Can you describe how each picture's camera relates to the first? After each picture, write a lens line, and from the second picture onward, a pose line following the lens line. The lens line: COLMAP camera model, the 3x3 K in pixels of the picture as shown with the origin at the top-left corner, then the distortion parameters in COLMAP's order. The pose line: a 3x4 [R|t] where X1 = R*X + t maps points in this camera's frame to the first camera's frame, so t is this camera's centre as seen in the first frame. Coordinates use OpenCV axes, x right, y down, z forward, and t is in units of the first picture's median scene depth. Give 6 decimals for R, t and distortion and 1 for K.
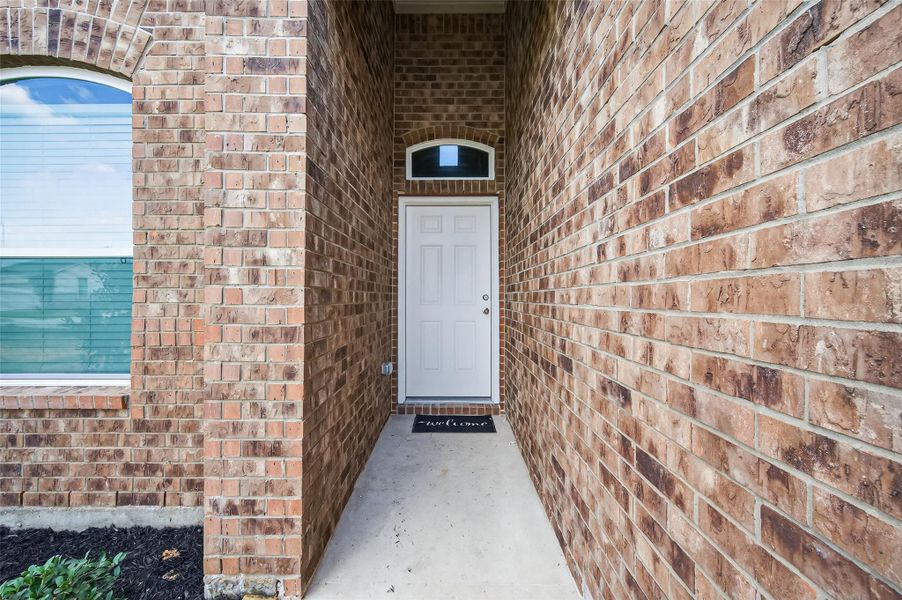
lens RADIAL K [[349.7, 0, 450.7], [0, 349.7, 298.1], [0, 0, 1]] dist [0.000430, 0.000261]
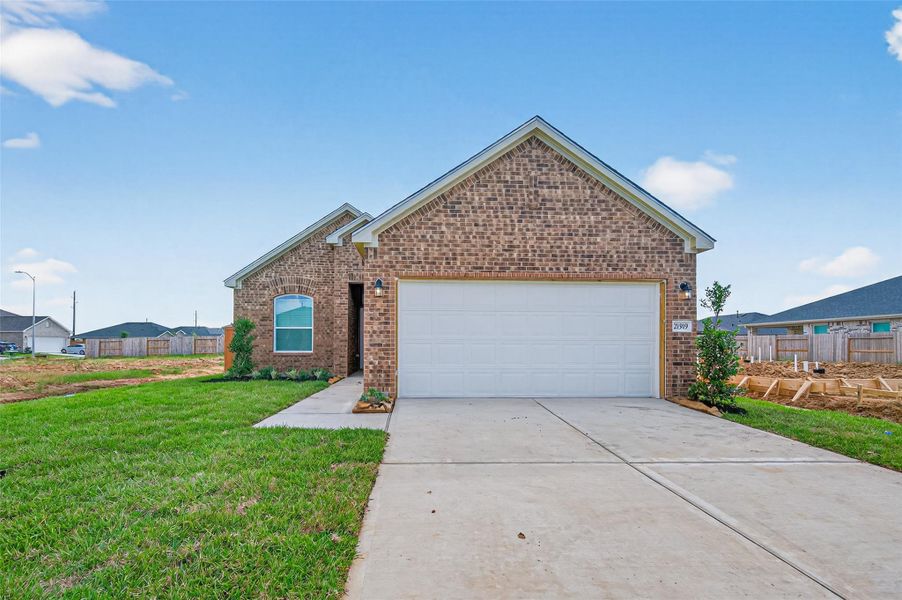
lens RADIAL K [[398.7, 0, 439.2], [0, 398.7, 342.0], [0, 0, 1]] dist [-0.000787, -0.000008]
pose [[0.998547, 0.000831, 0.053890, 0.780142], [-0.000075, 0.999902, -0.014027, 0.186225], [-0.053897, 0.014003, 0.998448, -5.561842]]
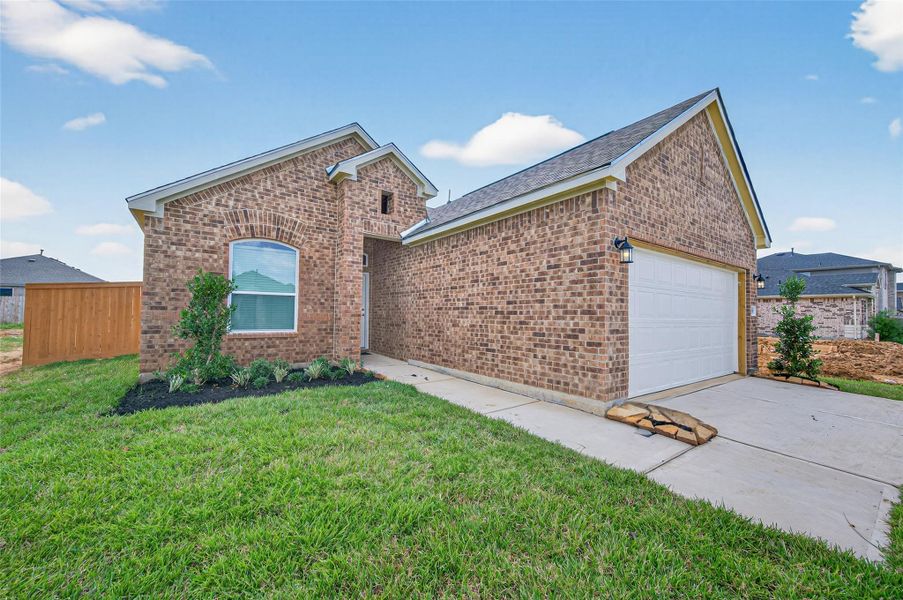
lens RADIAL K [[350.1, 0, 452.0], [0, 350.1, 306.6], [0, 0, 1]] dist [0.000430, 0.000261]
pose [[0.803081, 0.023287, 0.595414, -1.827378], [-0.010983, 0.999645, -0.024284, 0.064685], [-0.595768, 0.012962, 0.803052, -2.974212]]
